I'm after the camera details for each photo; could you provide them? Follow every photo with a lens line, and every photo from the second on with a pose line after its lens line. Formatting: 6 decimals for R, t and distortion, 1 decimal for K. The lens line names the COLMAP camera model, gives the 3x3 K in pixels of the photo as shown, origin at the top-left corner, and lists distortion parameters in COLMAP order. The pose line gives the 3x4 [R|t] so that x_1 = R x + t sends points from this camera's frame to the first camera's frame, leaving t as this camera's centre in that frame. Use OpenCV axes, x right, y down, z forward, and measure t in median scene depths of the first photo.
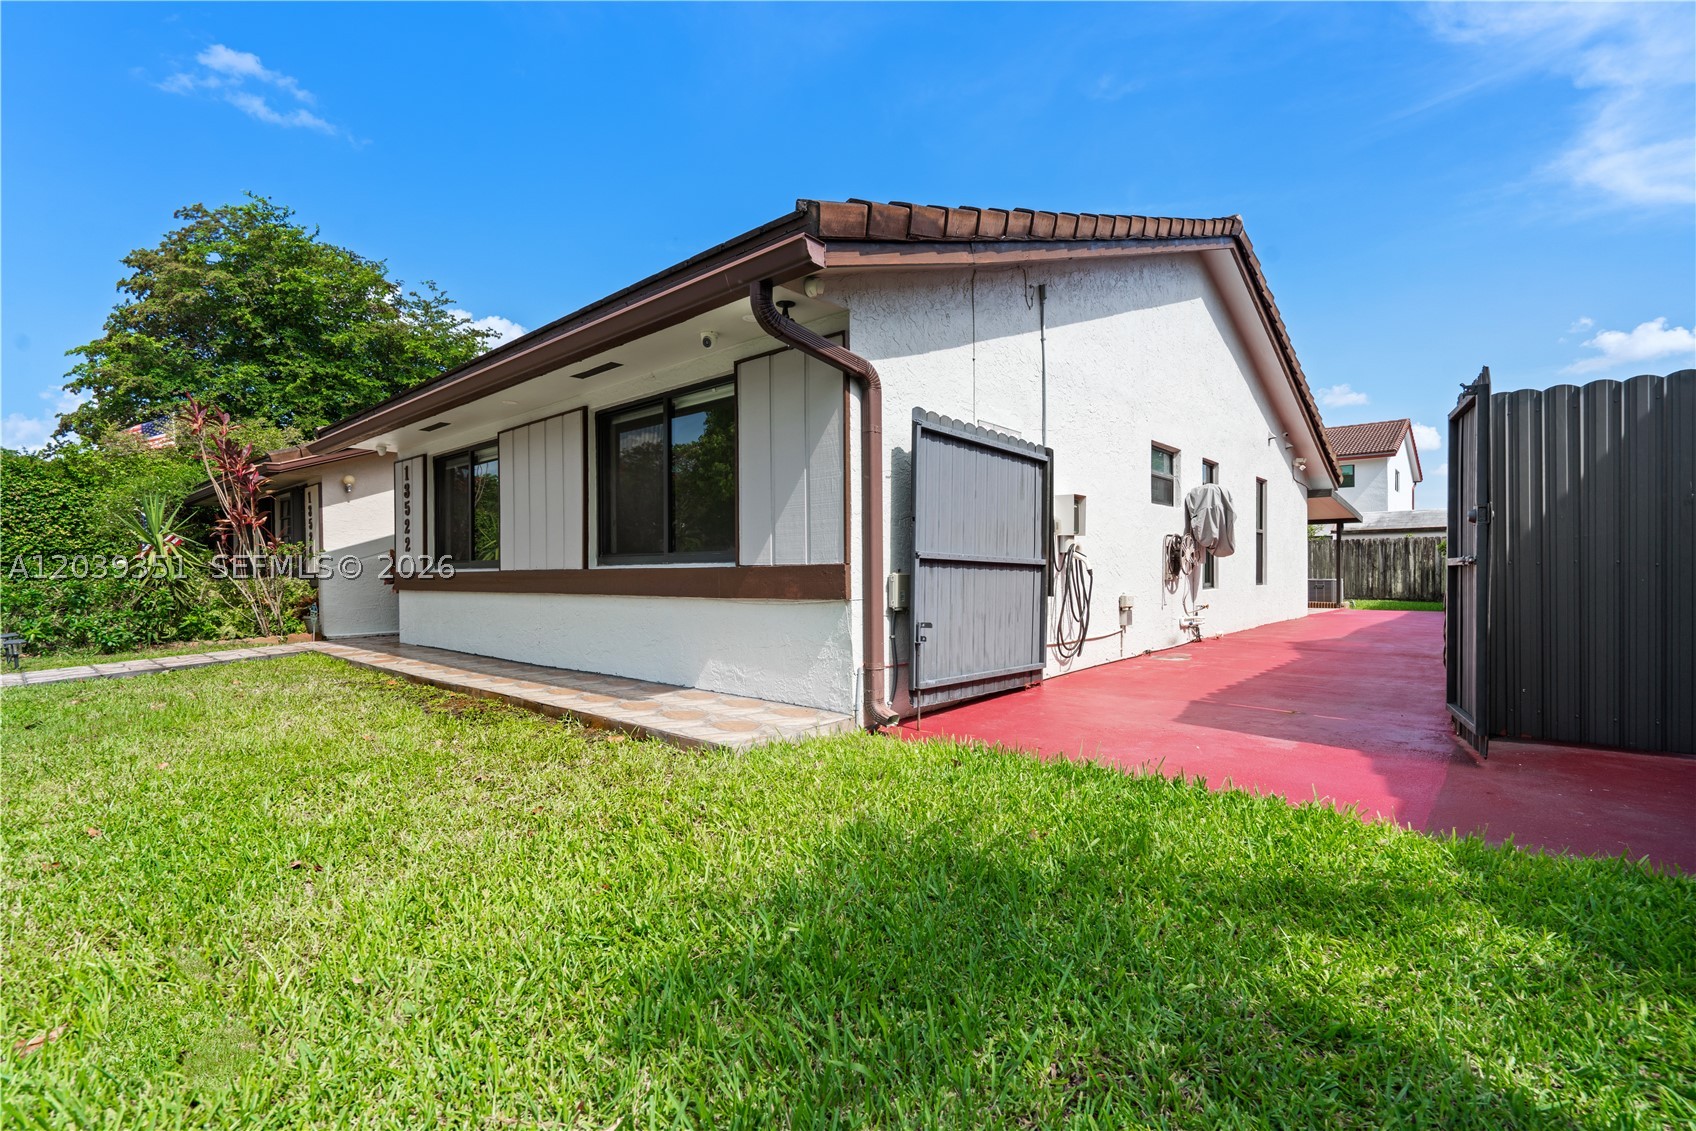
lens RADIAL K [[767.1, 0, 848.0], [0, 767.1, 565.5], [0, 0, 1]] dist [-0.001341, 0.000389]
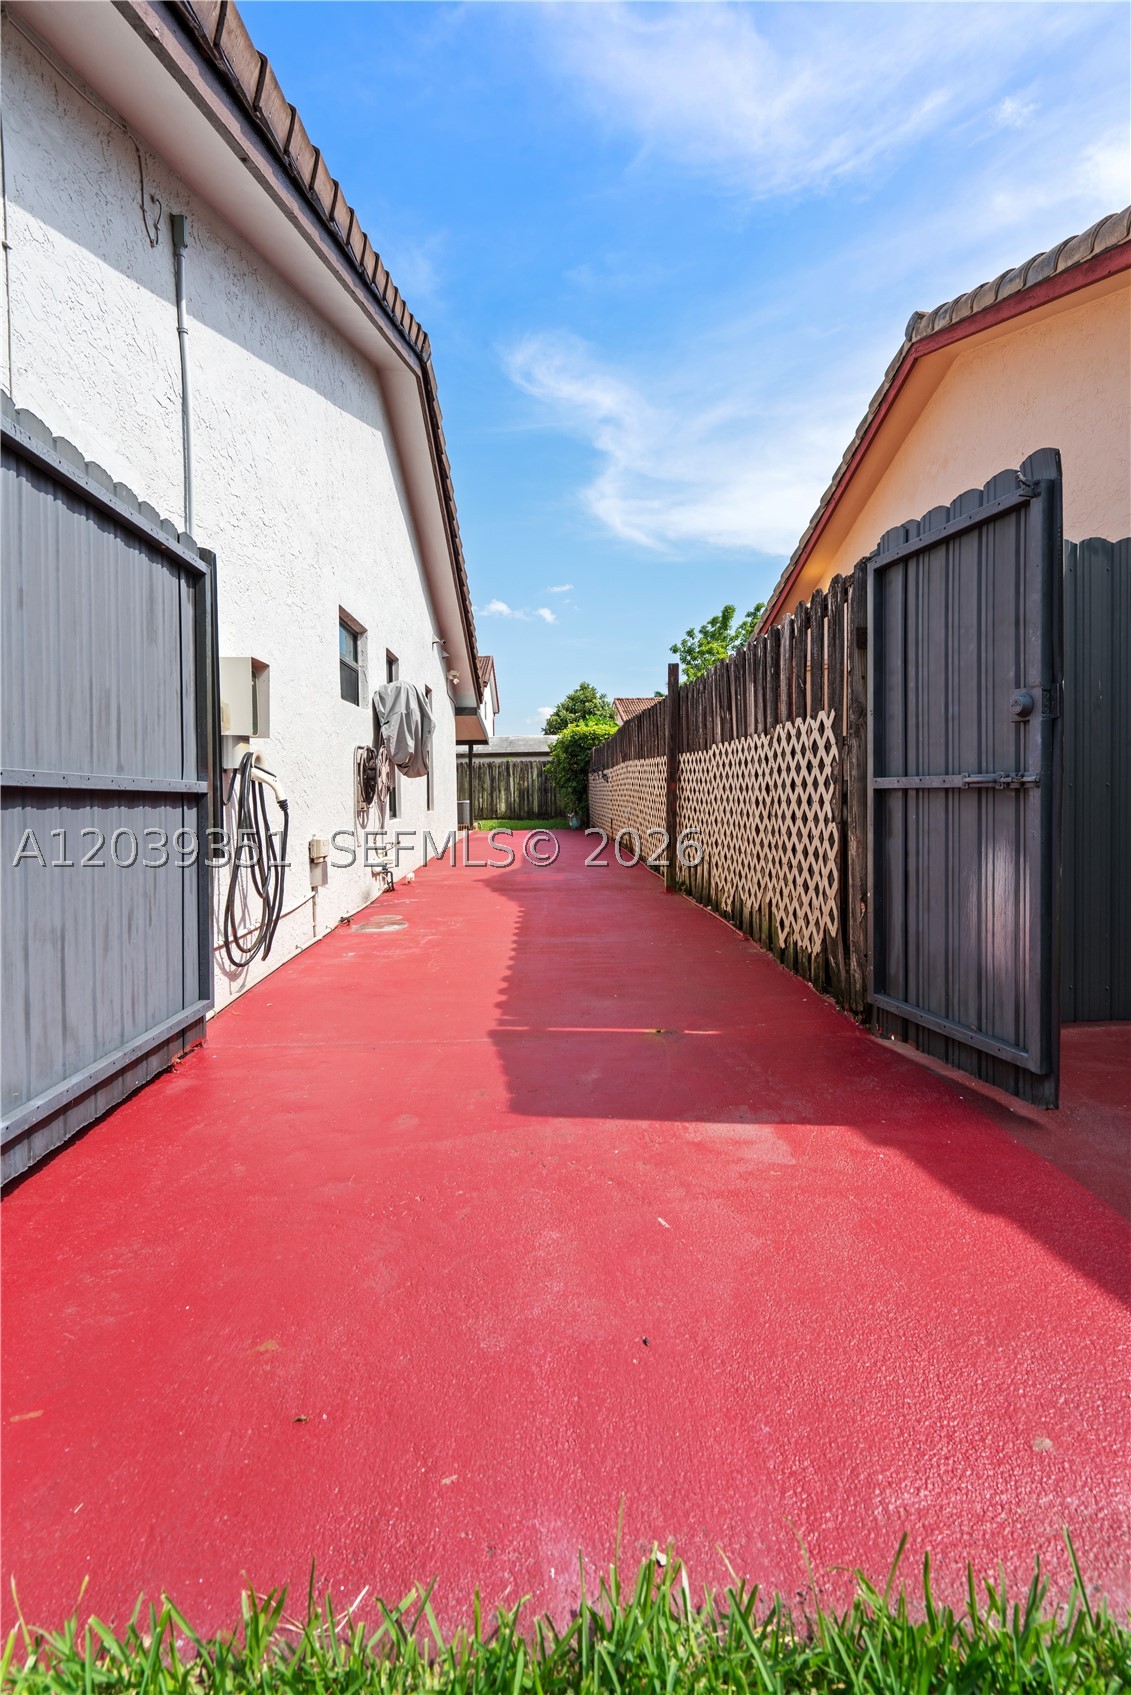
lens RADIAL K [[776.2, 0, 558.5], [0, 776.2, 813.0], [0, 0, 1]] dist [-0.001078, 0.000949]
pose [[0.728846, -0.030581, 0.683995, 0.062078], [0.008854, 0.999339, 0.035245, -0.002436], [-0.684621, -0.019632, 0.728635, 0.354446]]
